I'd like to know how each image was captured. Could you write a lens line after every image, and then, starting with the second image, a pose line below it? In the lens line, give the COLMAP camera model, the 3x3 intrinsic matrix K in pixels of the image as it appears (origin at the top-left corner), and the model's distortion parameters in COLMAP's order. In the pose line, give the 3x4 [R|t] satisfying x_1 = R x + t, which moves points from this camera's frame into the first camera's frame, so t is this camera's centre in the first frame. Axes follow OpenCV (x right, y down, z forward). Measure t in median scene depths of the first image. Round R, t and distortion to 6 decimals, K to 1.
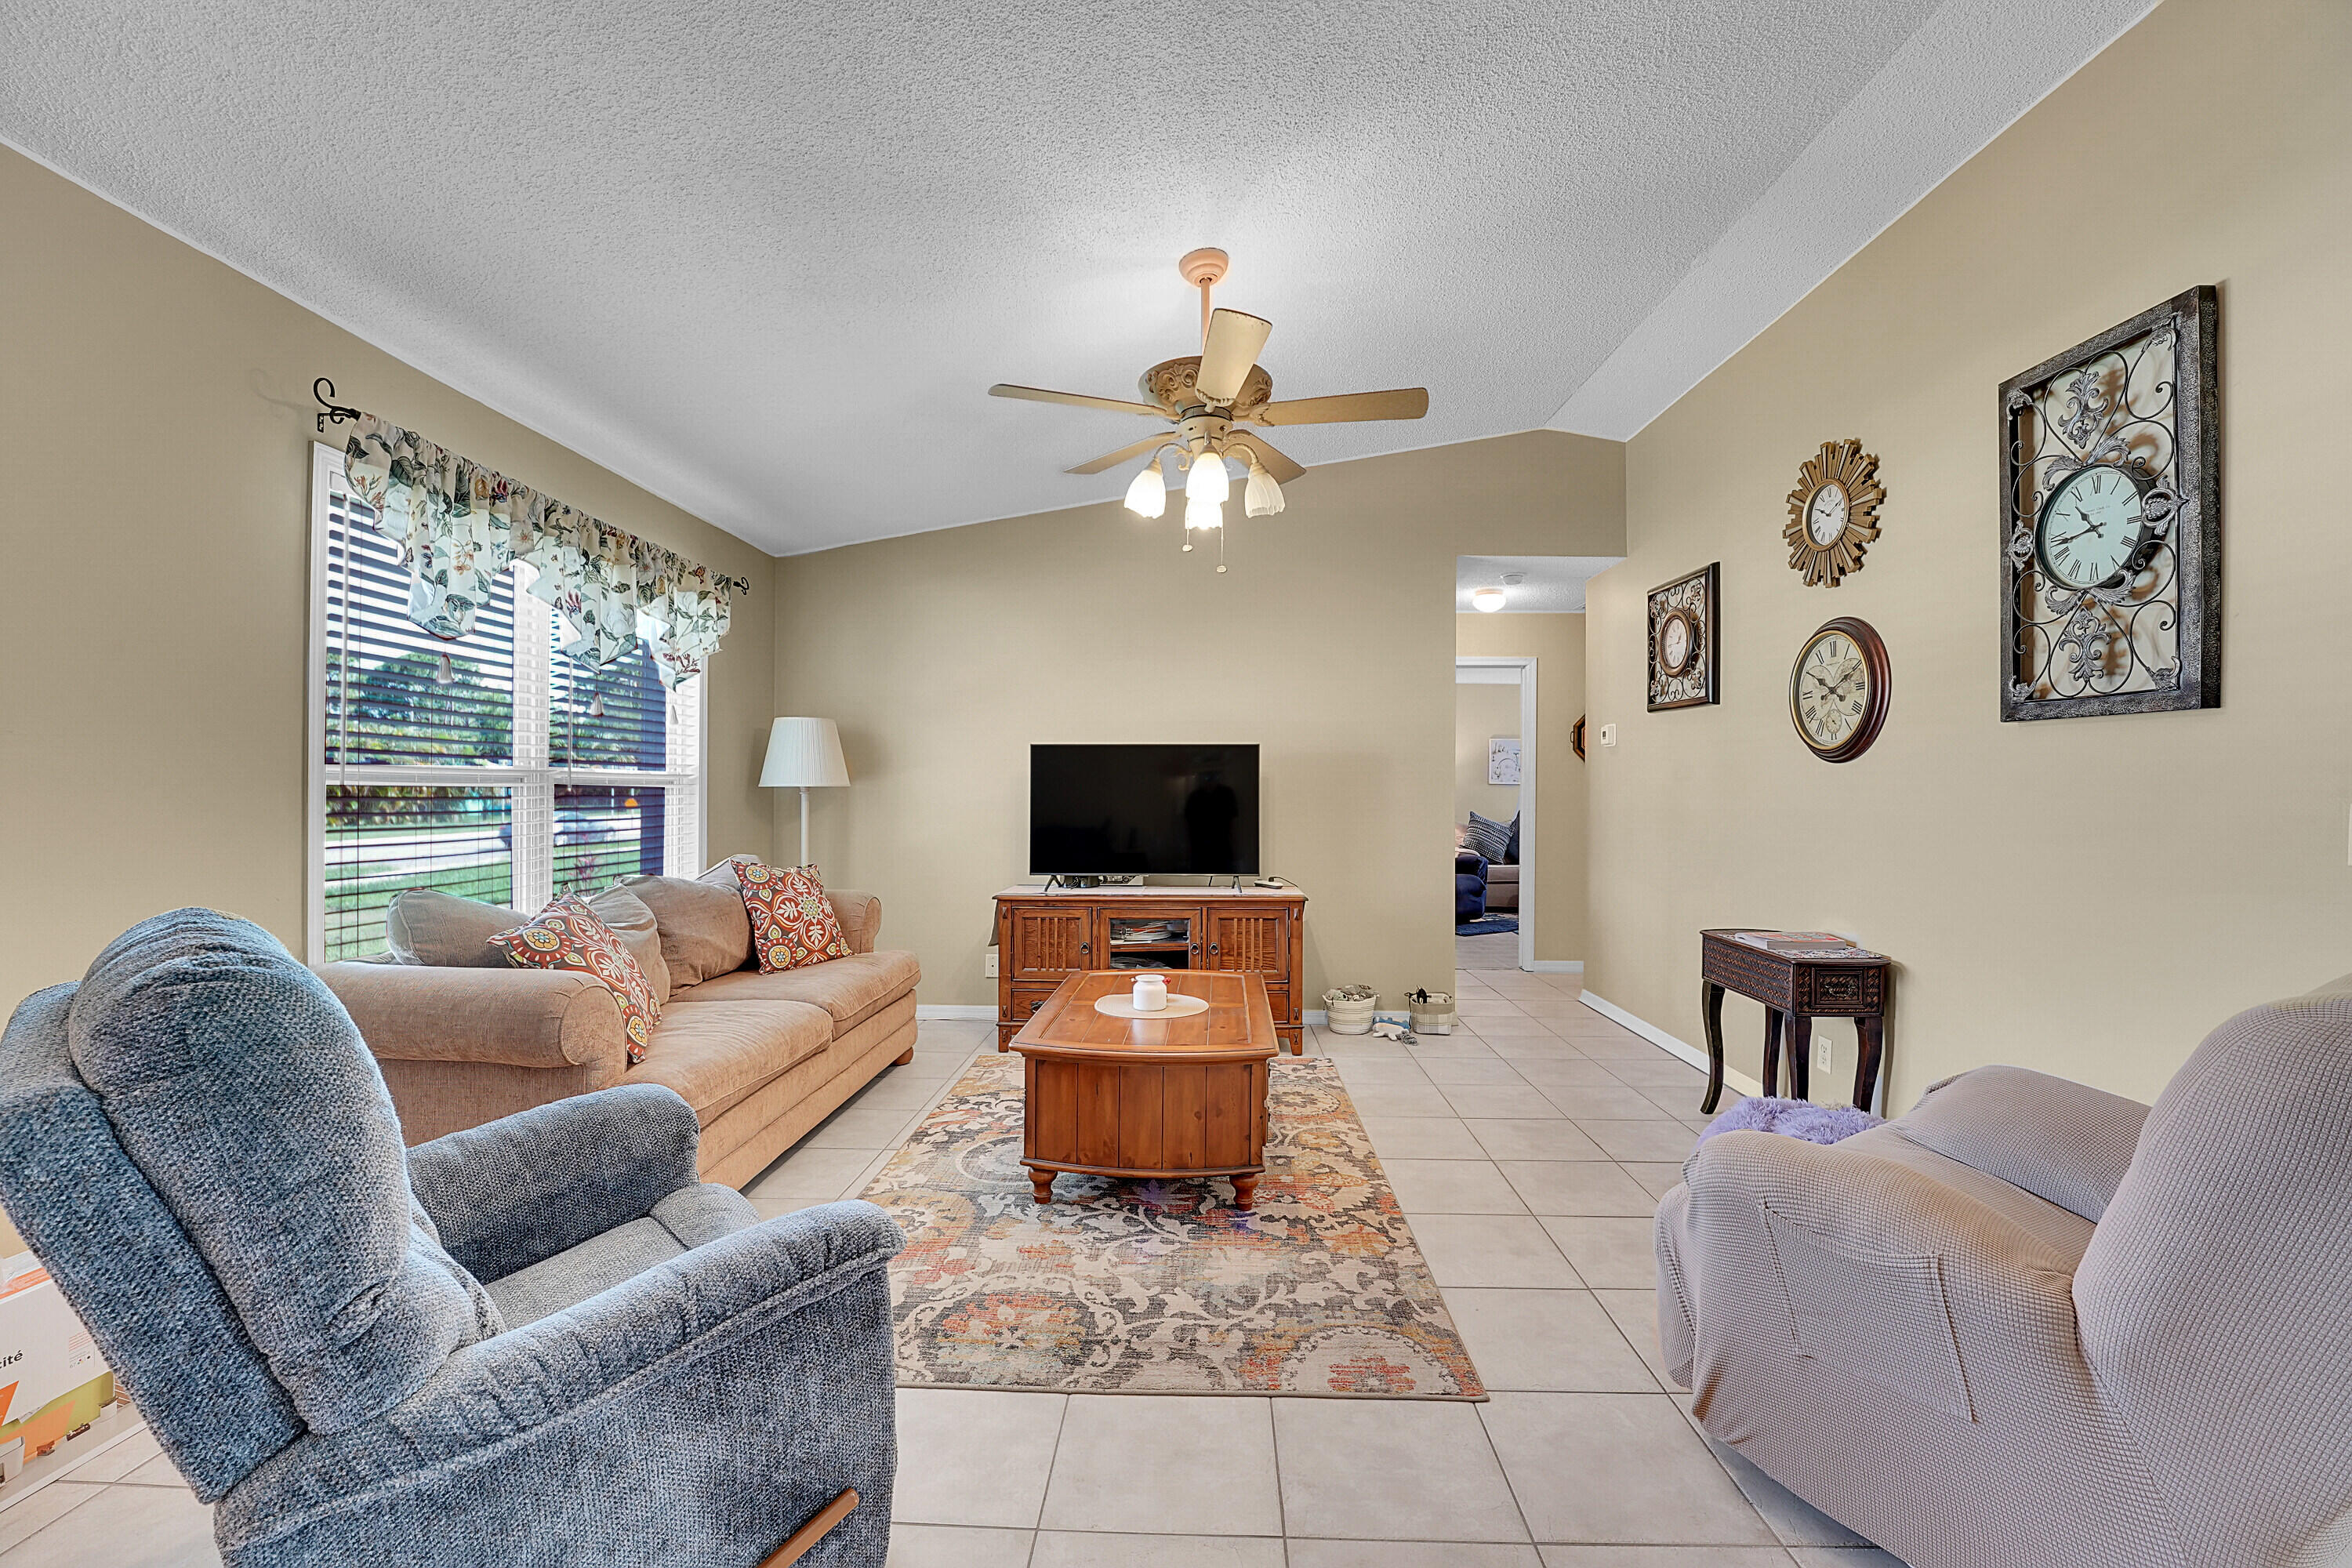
lens RADIAL K [[953.3, 0, 1180.1], [0, 953.3, 789.6], [0, 0, 1]] dist [-0.029981, 0.003391]
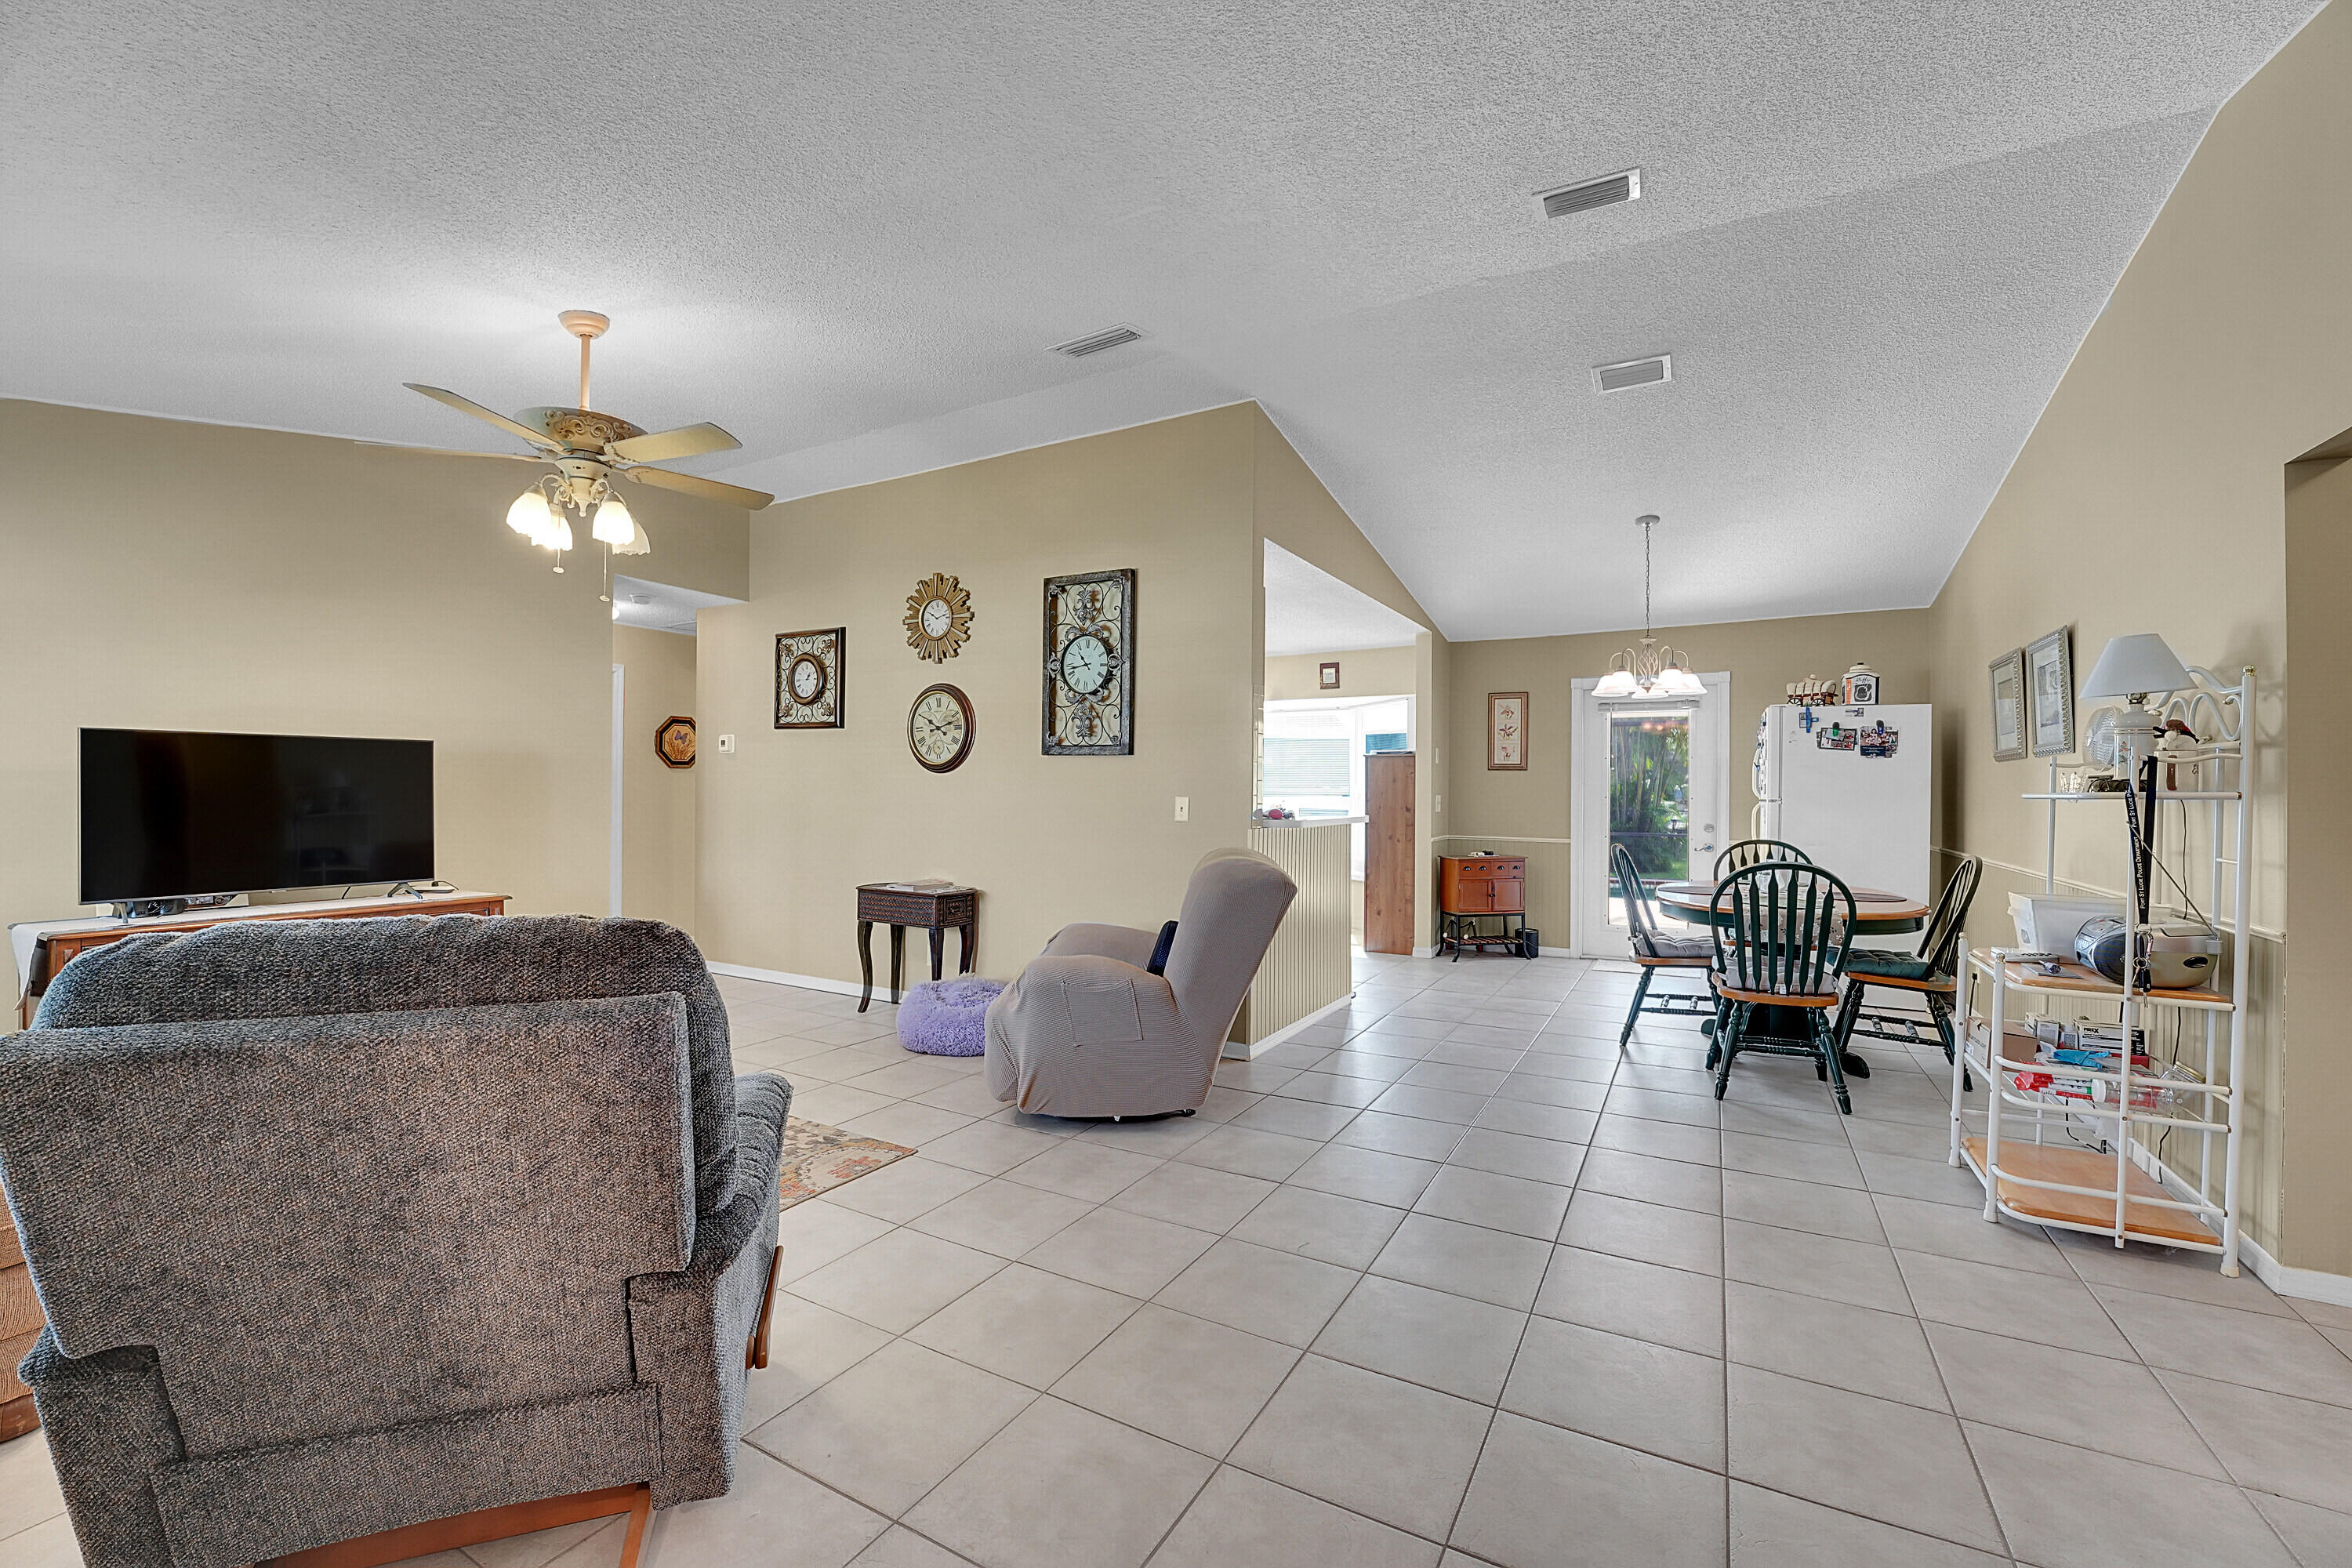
lens RADIAL K [[953.3, 0, 1180.1], [0, 953.3, 789.6], [0, 0, 1]] dist [-0.029981, 0.003391]
pose [[0.465234, -0.000678, 0.885187, -0.699512], [-0.003012, 0.999993, 0.002349, -0.006854], [-0.885182, -0.003759, 0.465229, -0.155466]]
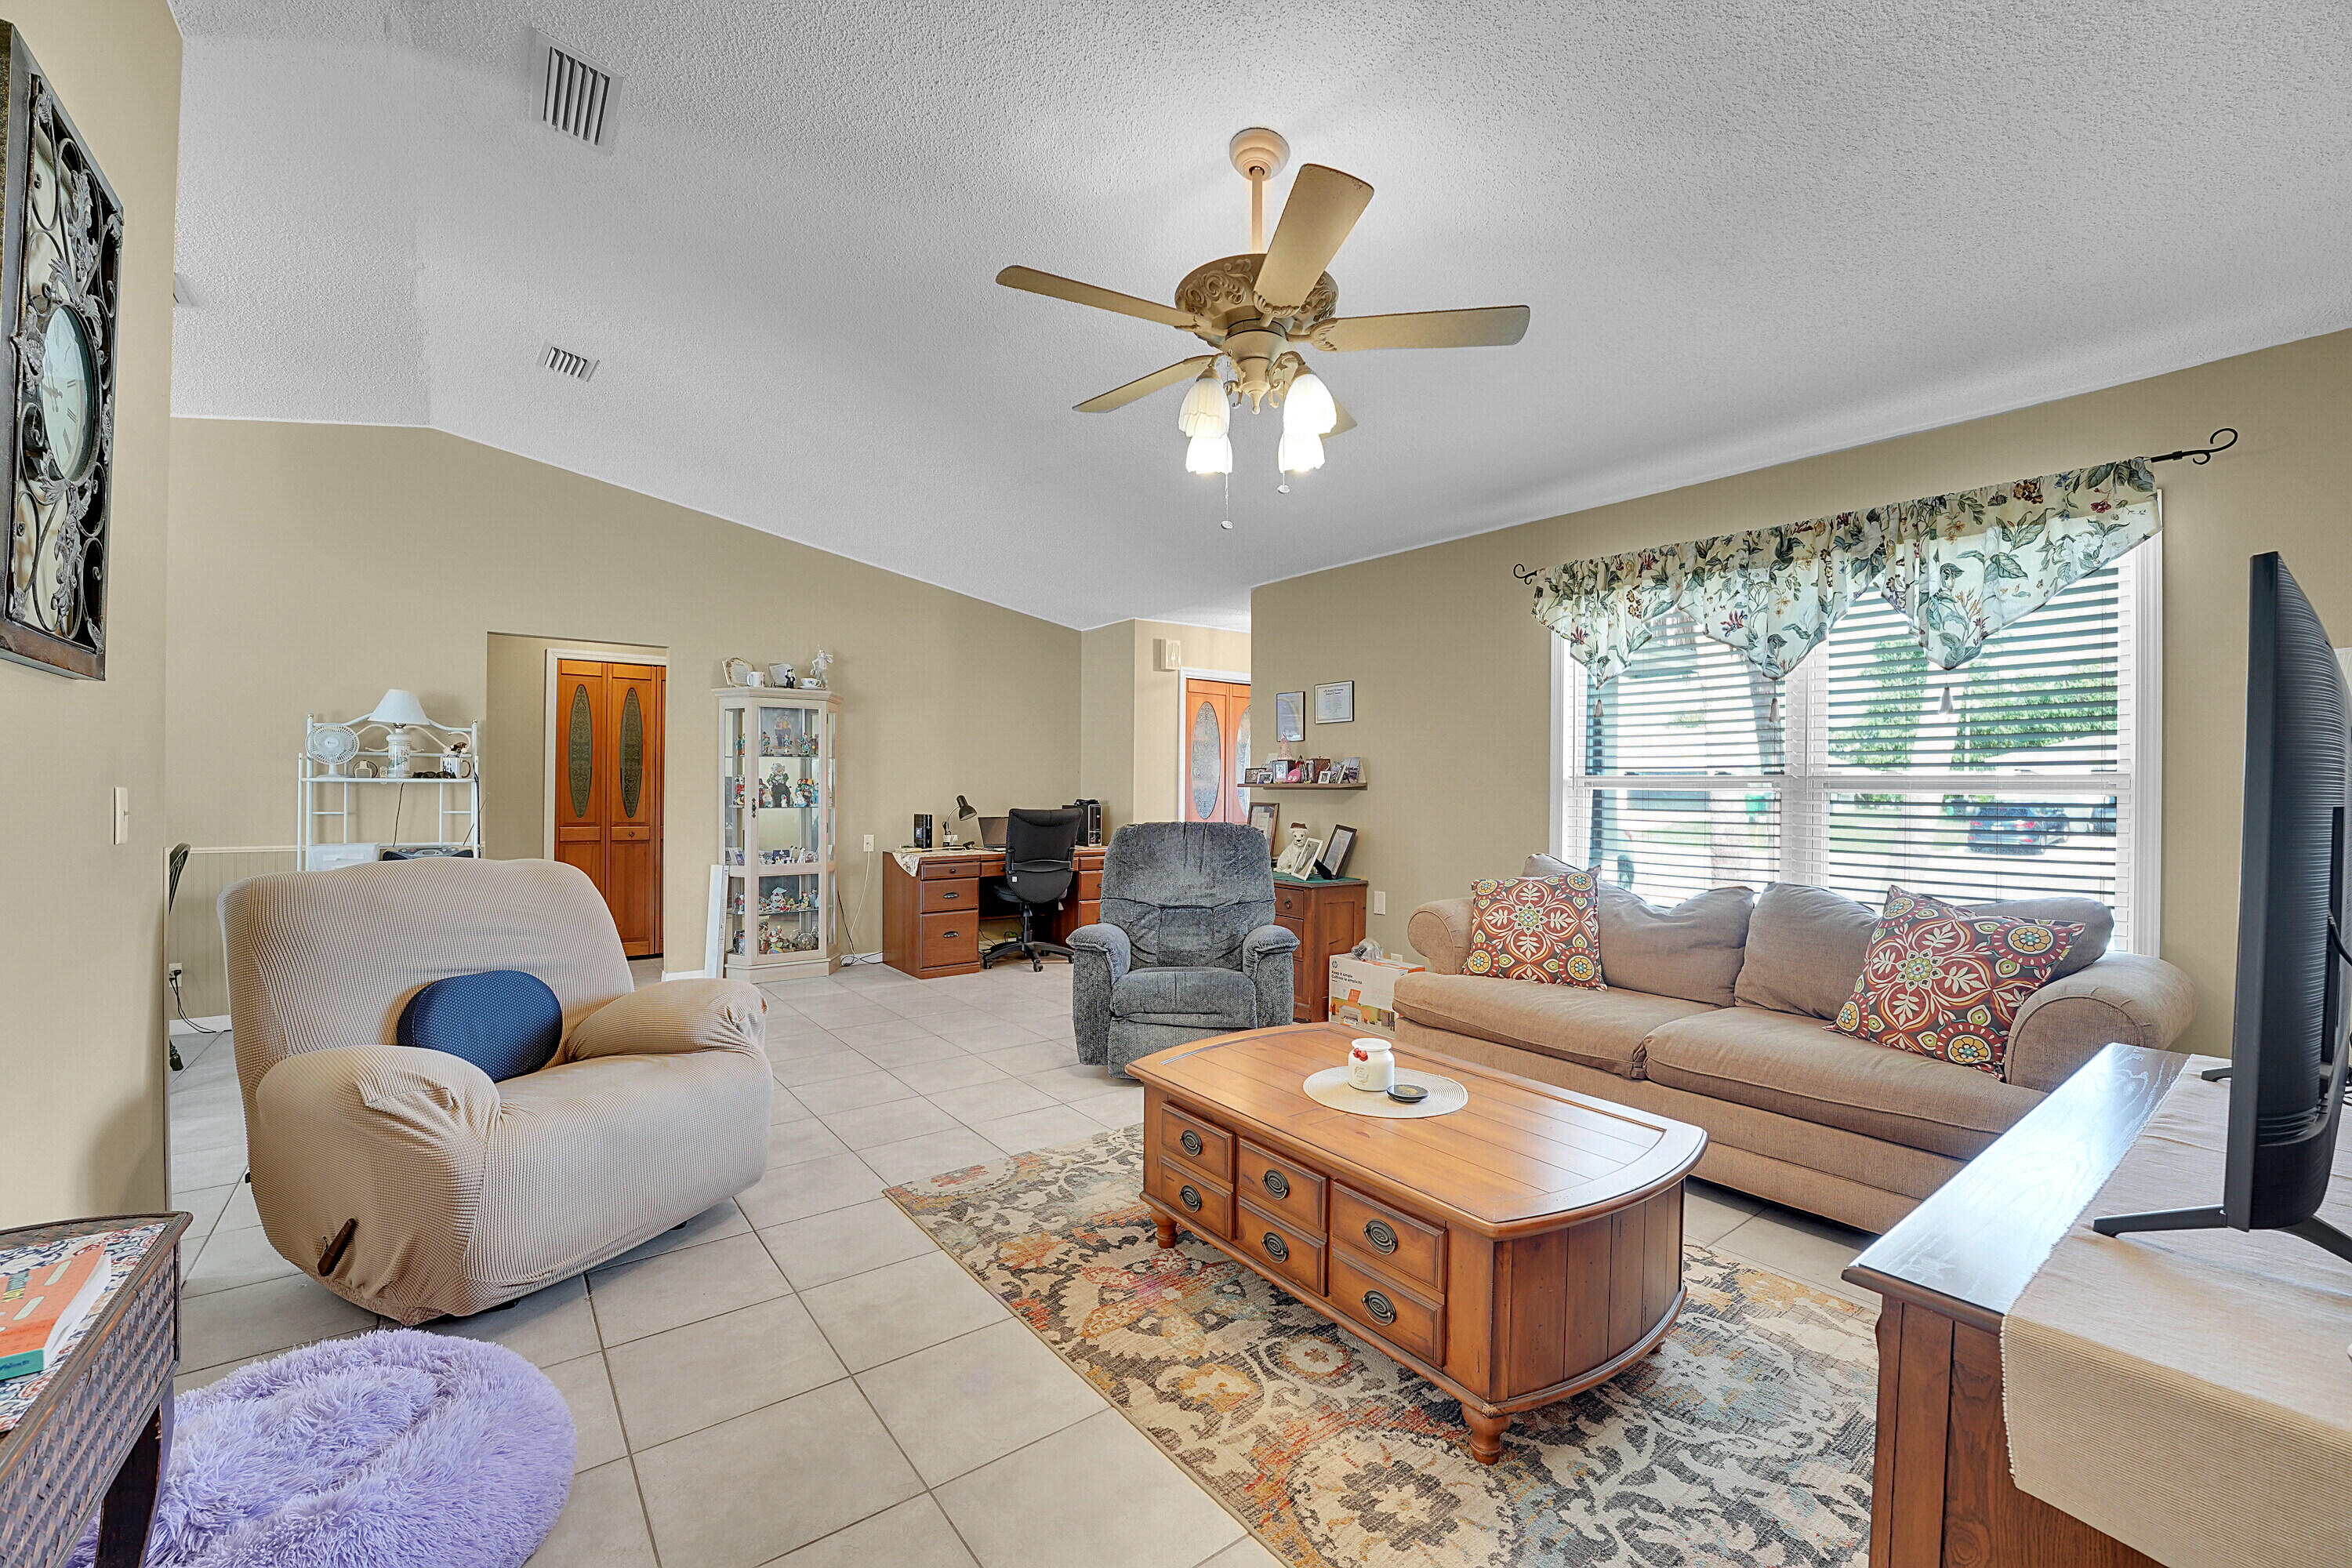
lens RADIAL K [[953.3, 0, 1180.1], [0, 953.3, 789.6], [0, 0, 1]] dist [-0.029981, 0.003391]
pose [[-0.778722, -0.009900, -0.627291, 0.659369], [-0.010053, 0.999944, -0.003301, 0.007161], [0.627289, 0.003735, -0.778778, 1.786890]]
